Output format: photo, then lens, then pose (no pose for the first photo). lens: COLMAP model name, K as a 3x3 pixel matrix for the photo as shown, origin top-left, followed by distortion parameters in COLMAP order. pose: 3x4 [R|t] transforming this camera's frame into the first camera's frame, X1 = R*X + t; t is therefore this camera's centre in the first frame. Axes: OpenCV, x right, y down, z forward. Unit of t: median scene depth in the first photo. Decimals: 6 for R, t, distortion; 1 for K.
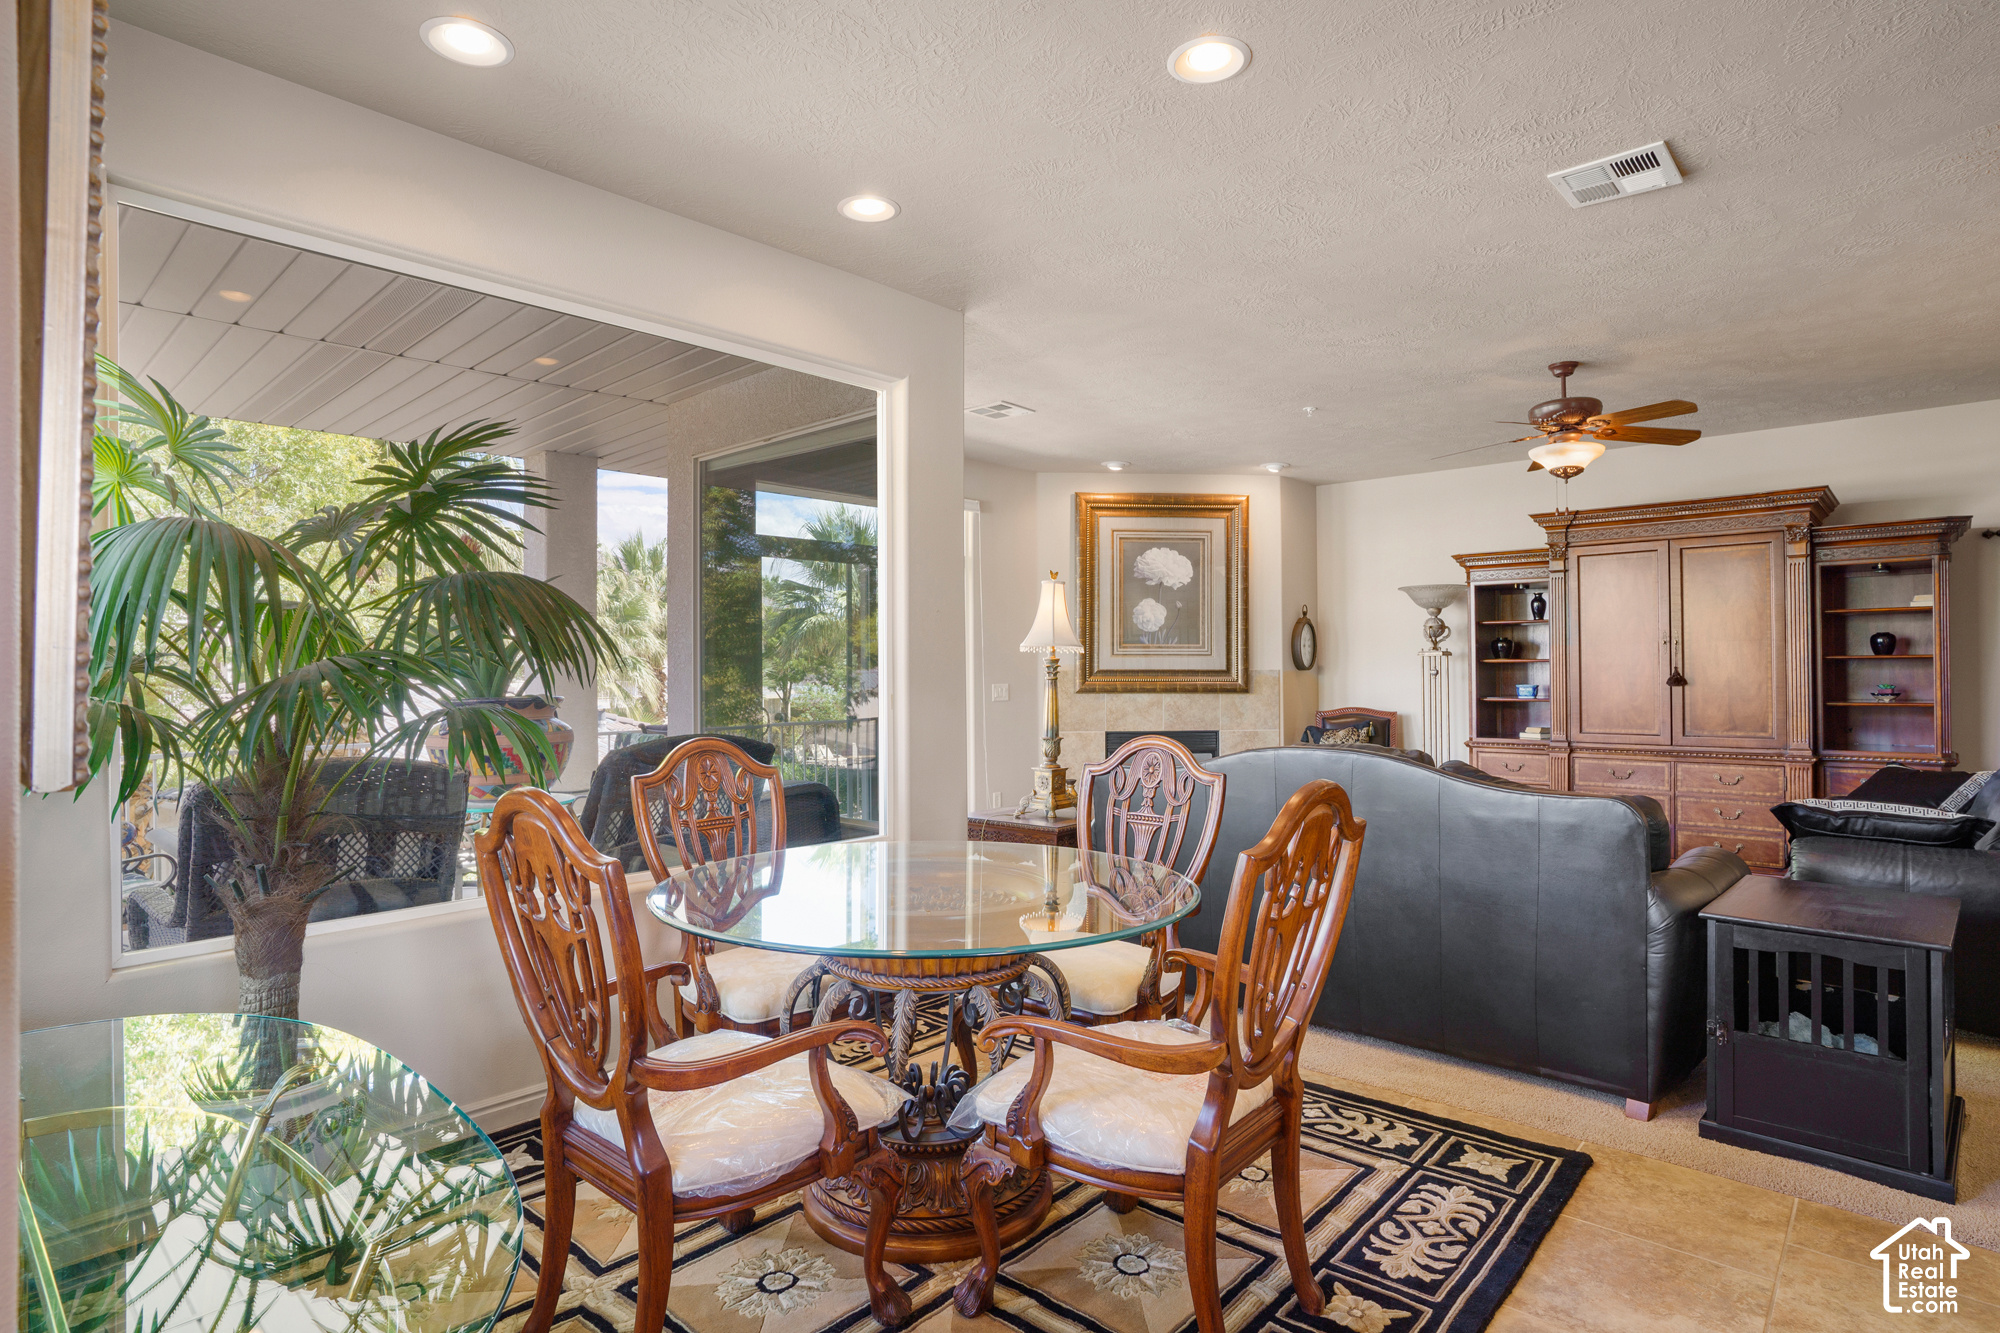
lens RADIAL K [[1061.4, 0, 1000.0], [0, 1061.4, 666.5], [0, 0, 1]] dist [-0.049455, 0.042392]
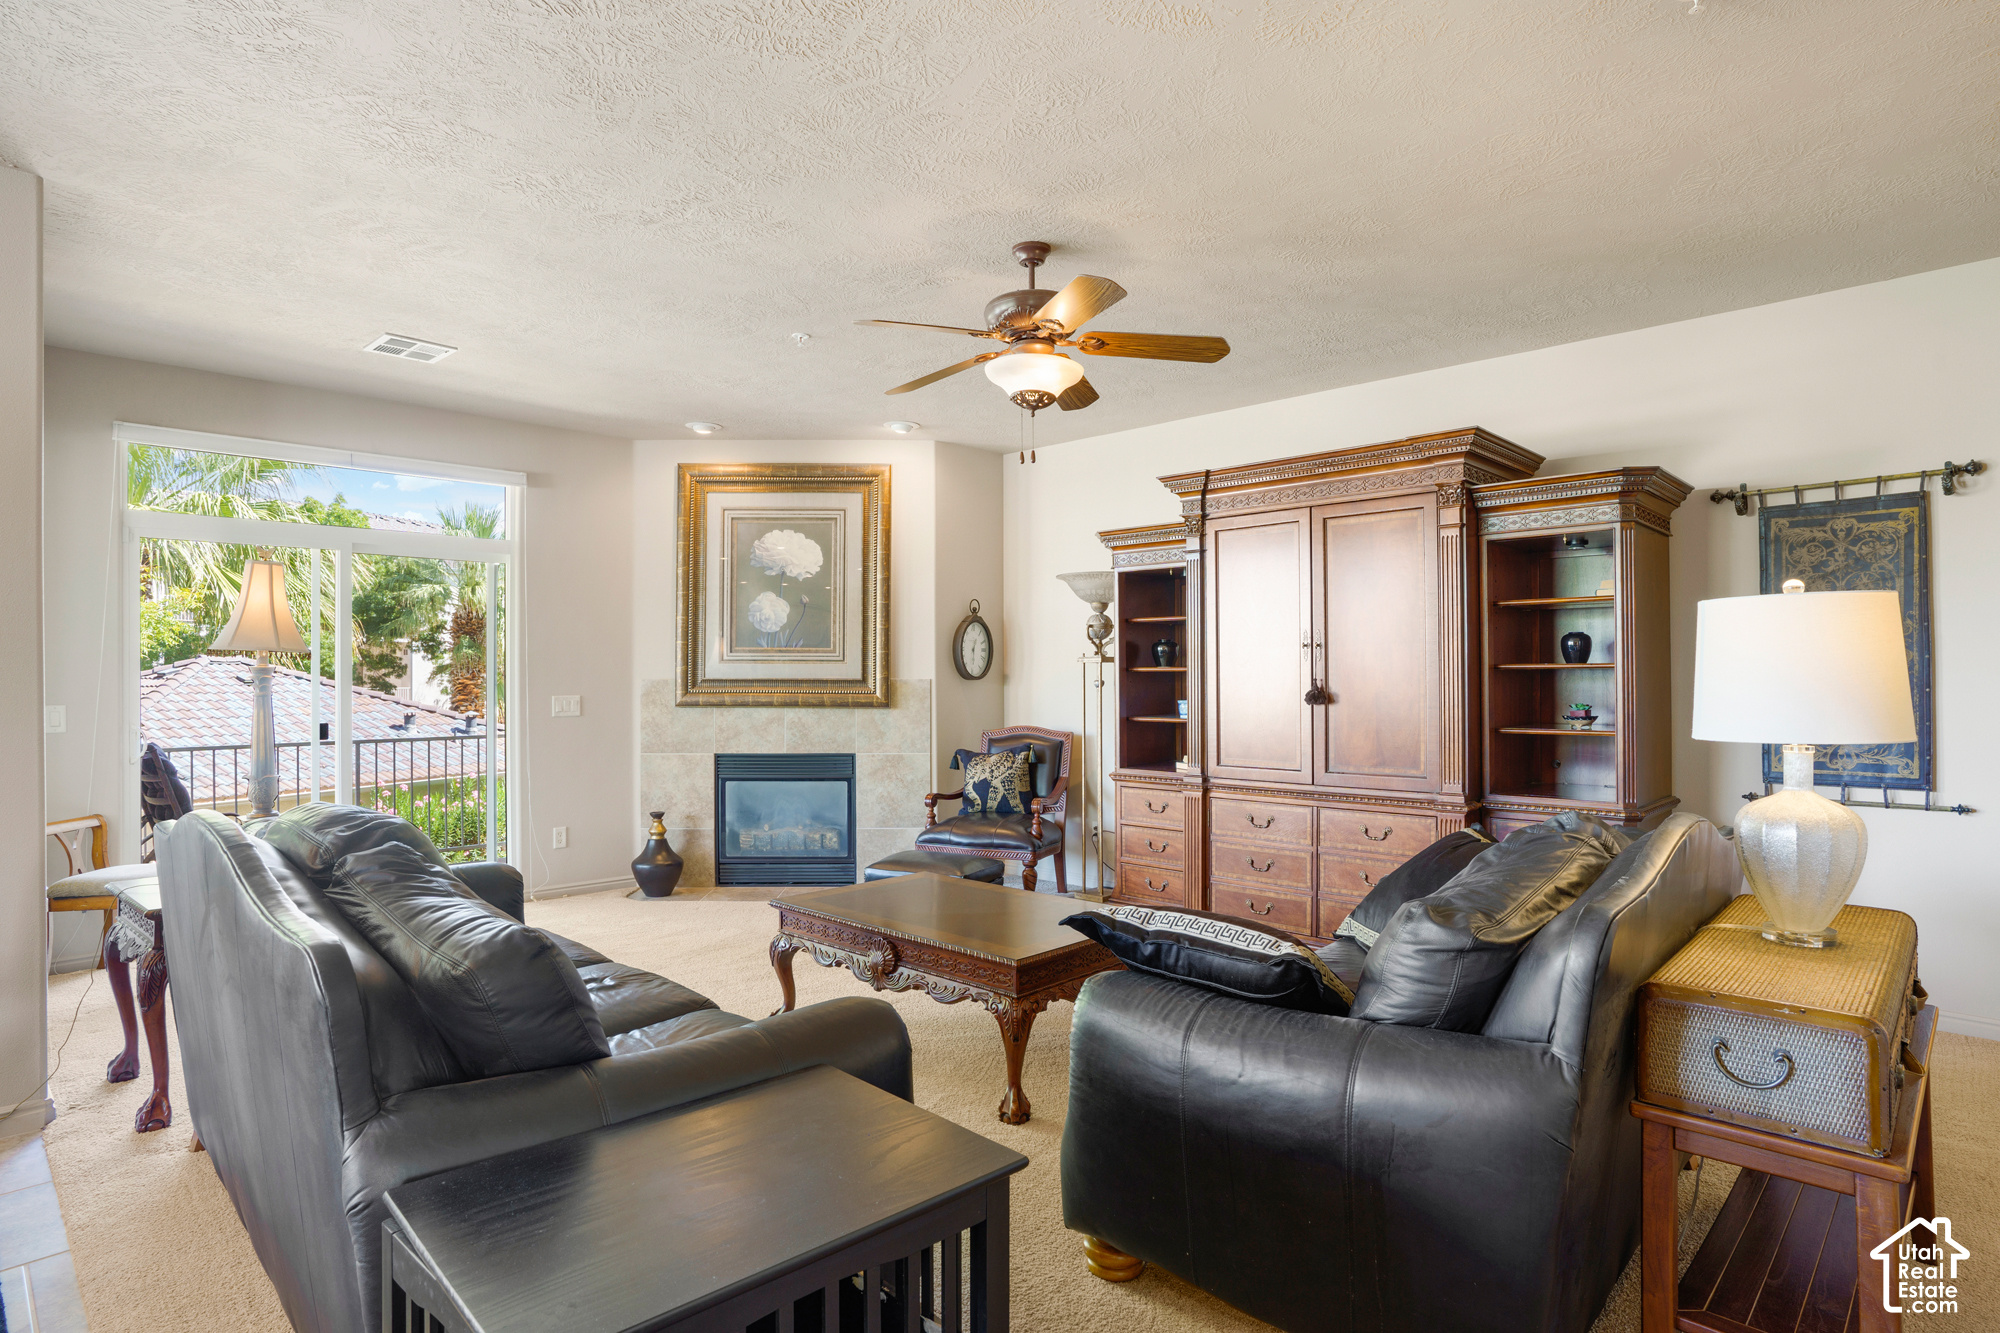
lens RADIAL K [[1061.4, 0, 1000.0], [0, 1061.4, 666.5], [0, 0, 1]] dist [-0.049455, 0.042392]
pose [[0.998869, 0.001945, -0.047512, 0.360207], [-0.002112, 0.999992, -0.003479, -0.003951], [0.047504, 0.003576, 0.998865, 0.193345]]
